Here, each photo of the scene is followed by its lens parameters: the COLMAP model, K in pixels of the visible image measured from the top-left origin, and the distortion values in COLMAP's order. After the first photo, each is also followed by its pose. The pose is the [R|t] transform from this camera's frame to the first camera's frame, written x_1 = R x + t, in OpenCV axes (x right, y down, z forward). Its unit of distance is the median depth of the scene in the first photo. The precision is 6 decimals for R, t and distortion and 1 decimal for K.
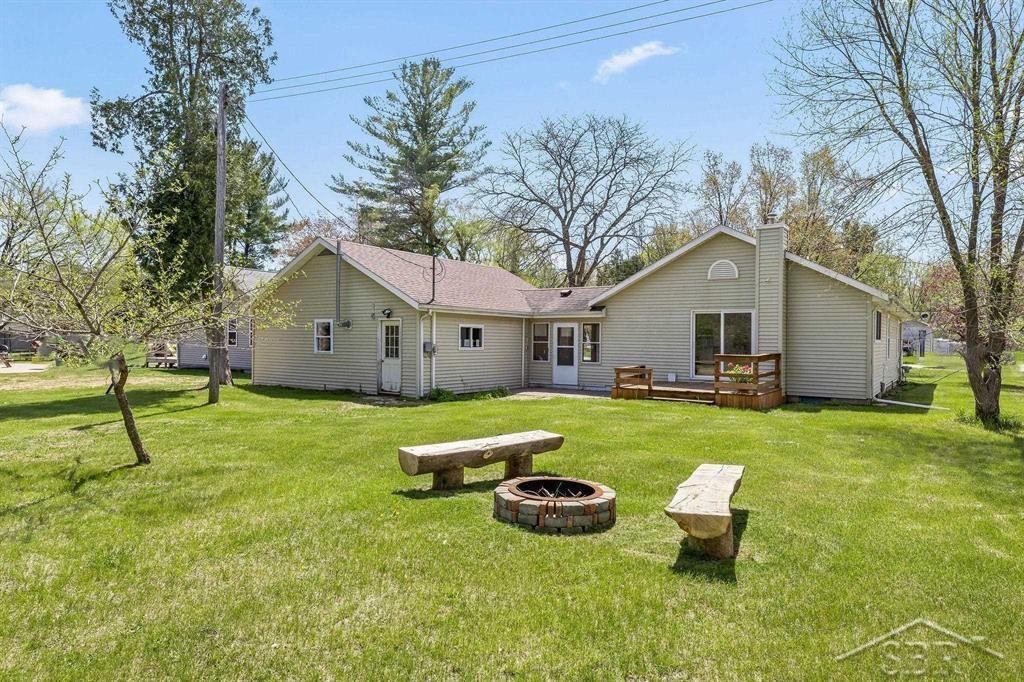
lens RADIAL K [[622.4, 0, 517.0], [0, 622.4, 338.7], [0, 0, 1]] dist [-0.038412, -0.001223]
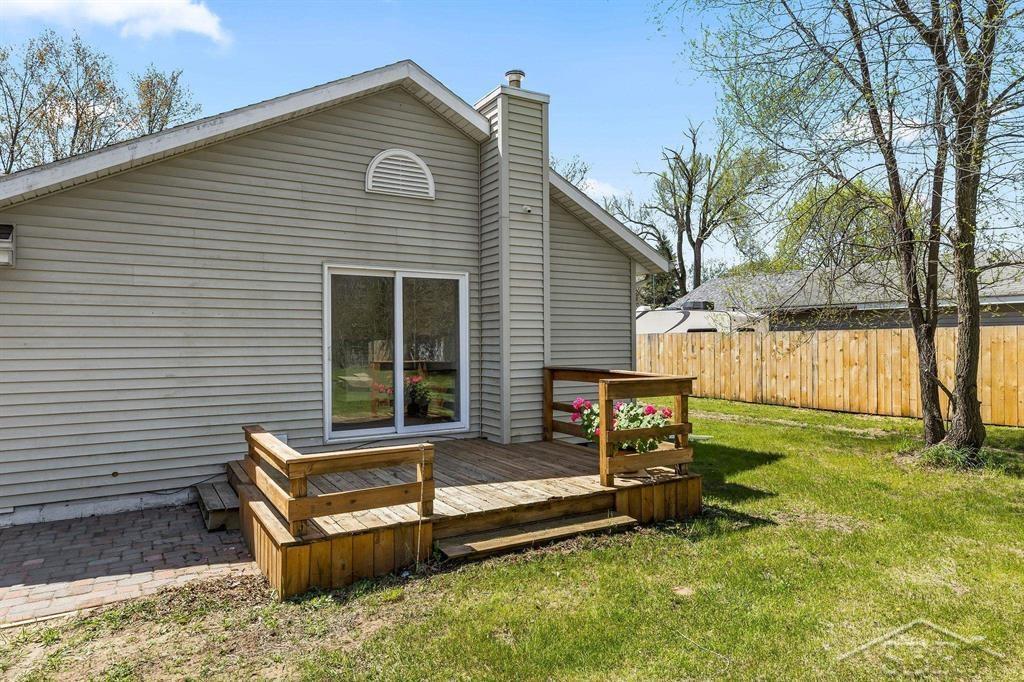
lens RADIAL K [[622.4, 0, 516.3], [0, 622.4, 348.4], [0, 0, 1]] dist [-0.038412, -0.001223]
pose [[0.423358, -0.018345, 0.905777, -0.018523], [0.005119, 0.999827, 0.017857, 0.000264], [-0.905948, -0.002924, 0.423379, 0.732762]]
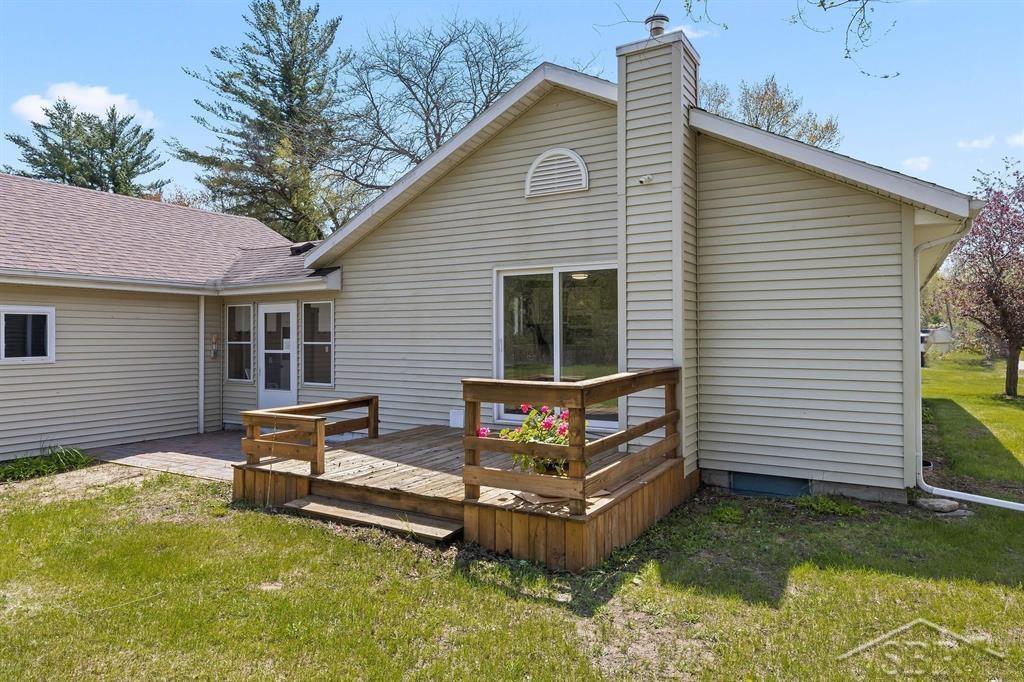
lens RADIAL K [[622.4, 0, 510.0], [0, 622.4, 334.3], [0, 0, 1]] dist [-0.038412, -0.001223]
pose [[0.997289, -0.011196, 0.072728, 0.261484], [0.011496, 0.999927, -0.003709, 0.003269], [-0.072681, 0.004535, 0.997345, 0.555706]]
